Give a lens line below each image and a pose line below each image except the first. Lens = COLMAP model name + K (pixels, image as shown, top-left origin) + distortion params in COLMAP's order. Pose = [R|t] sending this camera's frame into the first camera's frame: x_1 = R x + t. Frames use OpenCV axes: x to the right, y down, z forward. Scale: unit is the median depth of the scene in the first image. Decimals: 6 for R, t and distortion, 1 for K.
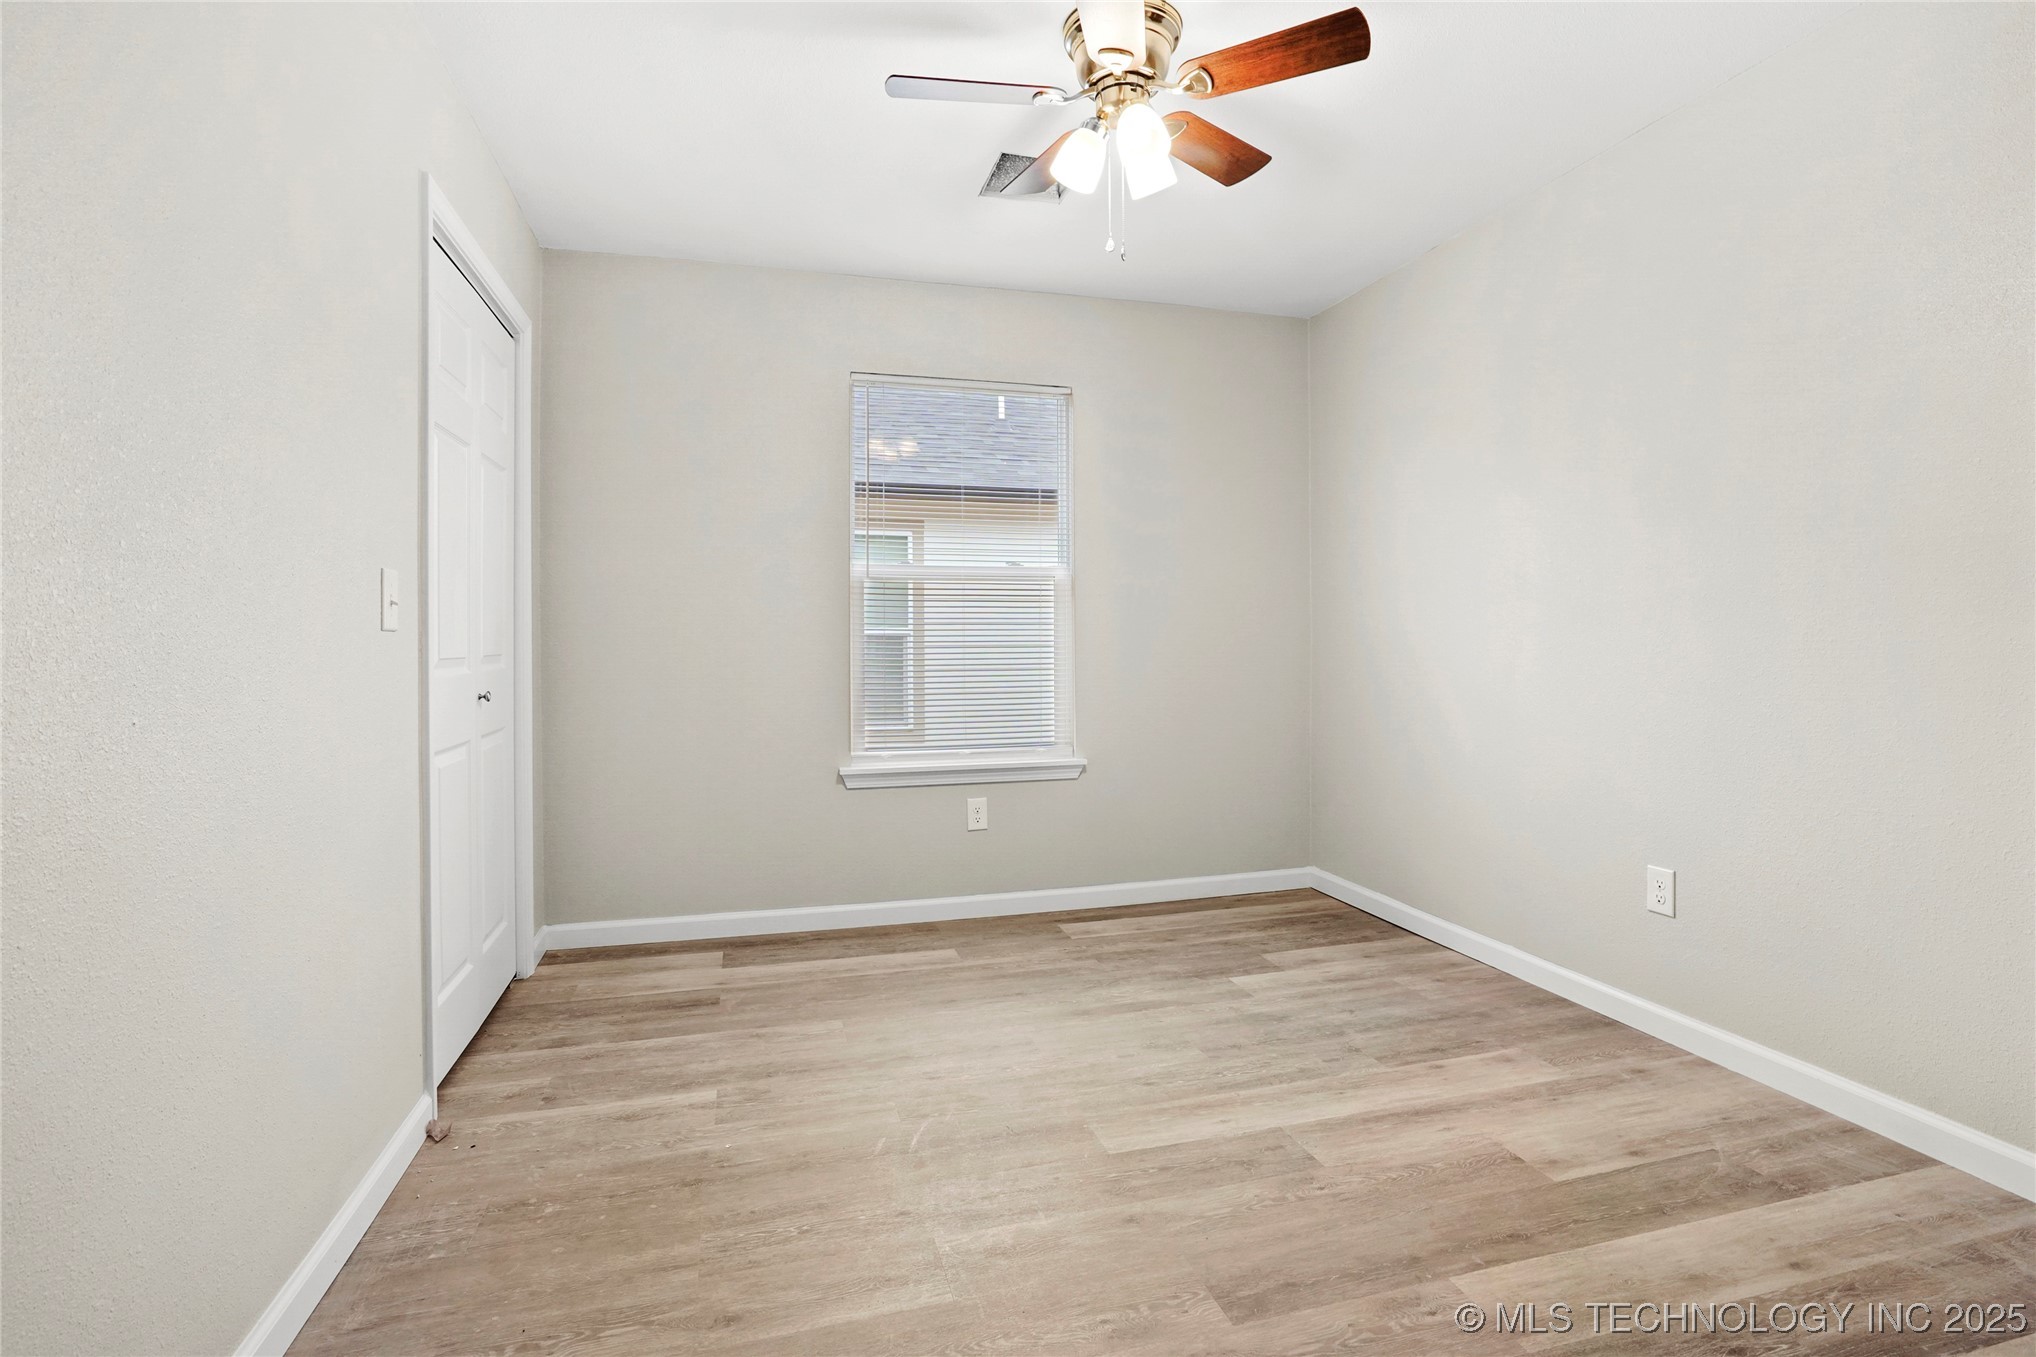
lens RADIAL K [[972.3, 0, 1021.8], [0, 972.3, 654.3], [0, 0, 1]] dist [-0.057902, 0.019597]
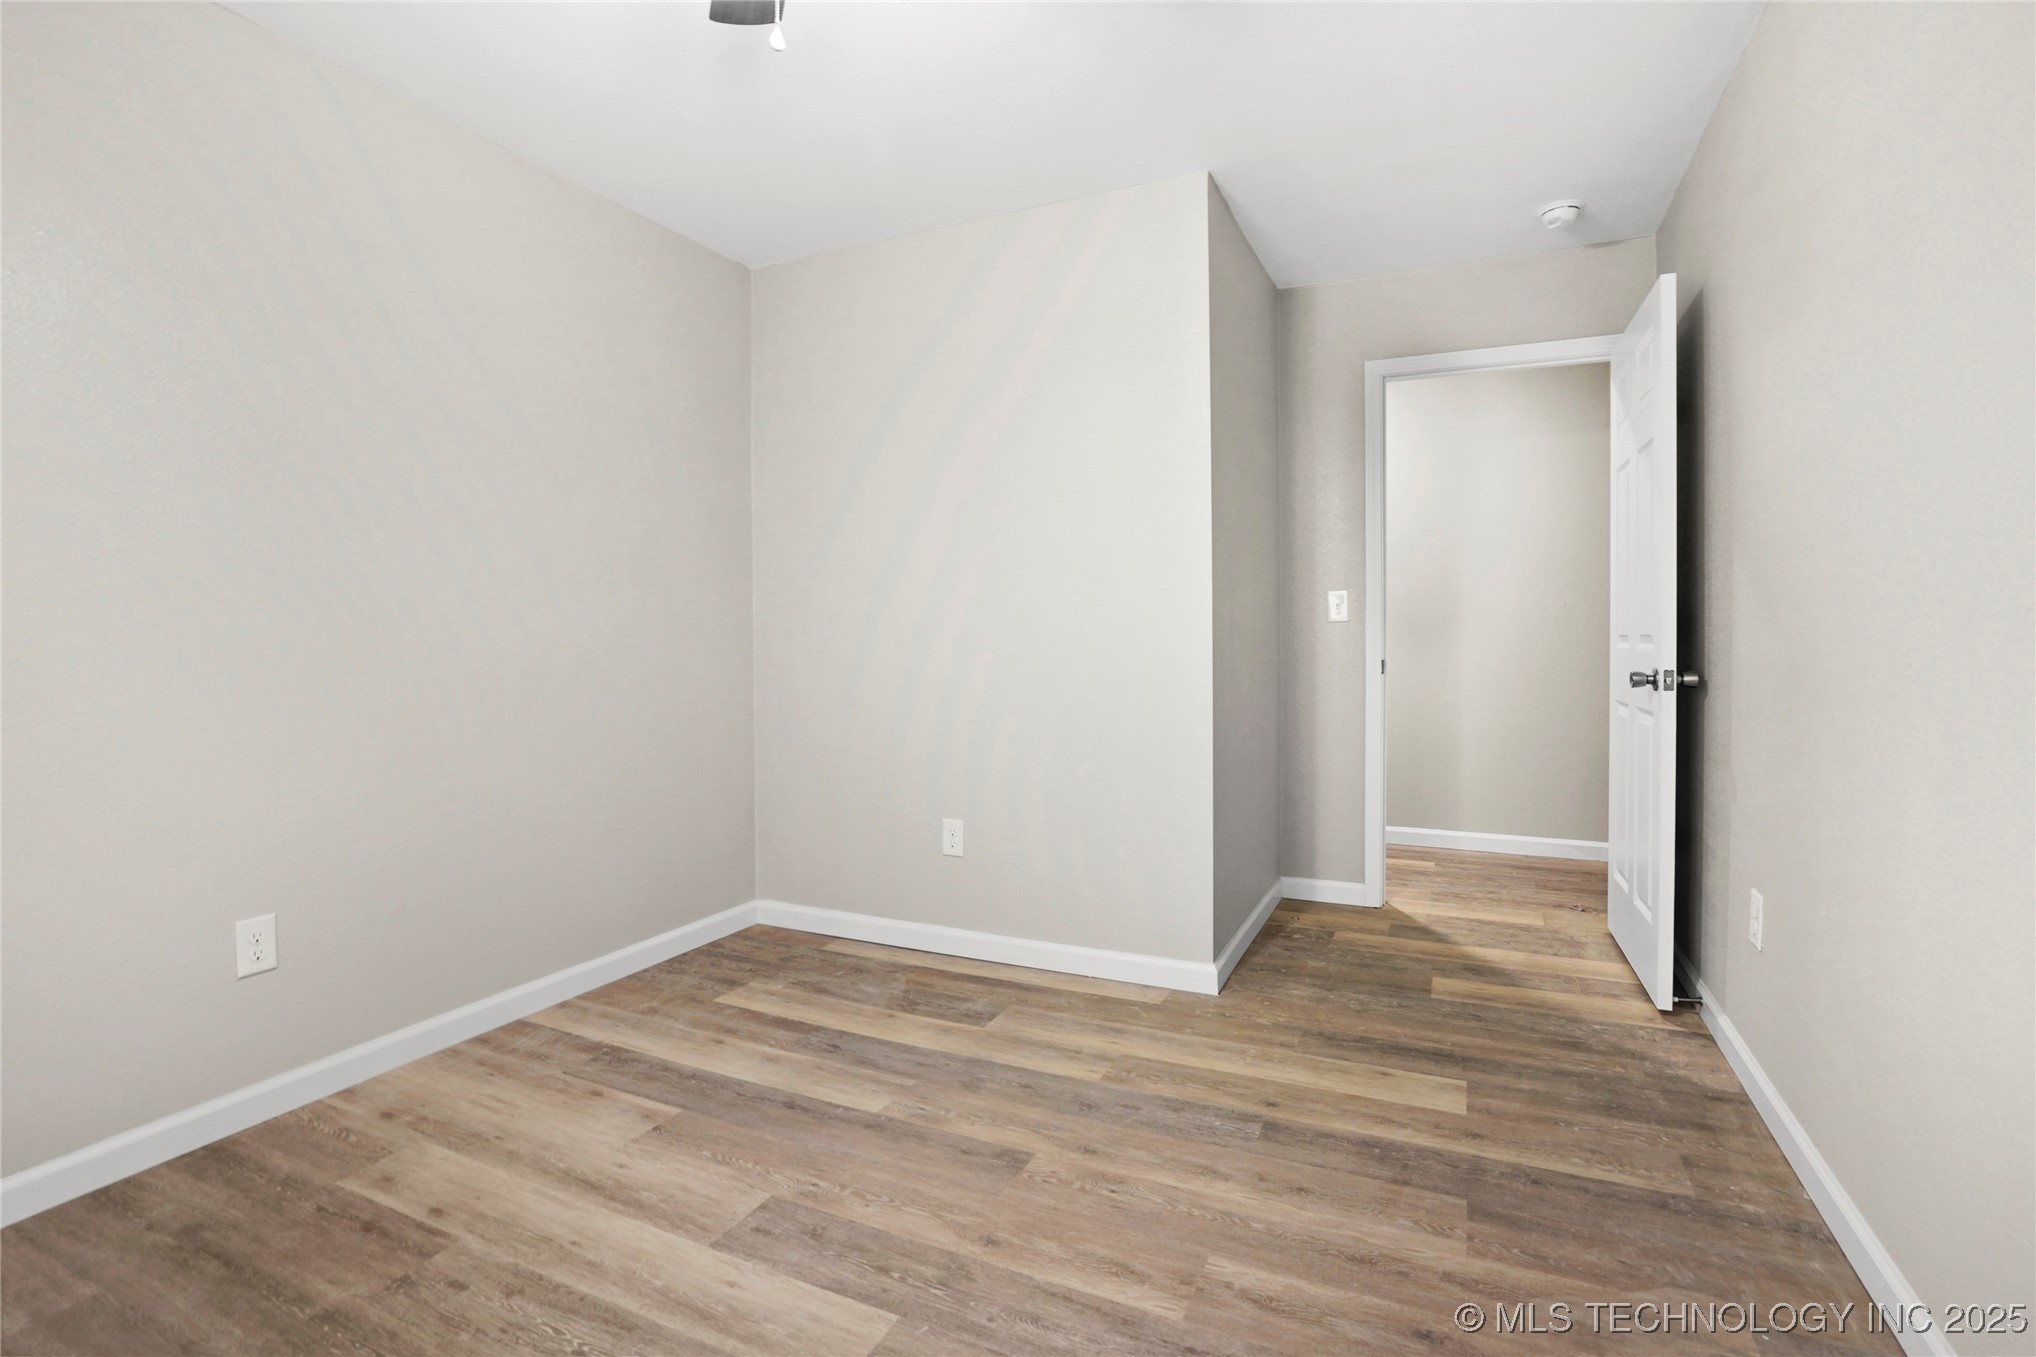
lens RADIAL K [[972.3, 0, 1021.8], [0, 972.3, 654.3], [0, 0, 1]] dist [-0.057902, 0.019597]
pose [[-0.761349, -0.003230, 0.648335, -0.461239], [0.021170, 0.999330, 0.029840, -0.018778], [-0.647997, 0.036444, -0.760771, 1.480839]]
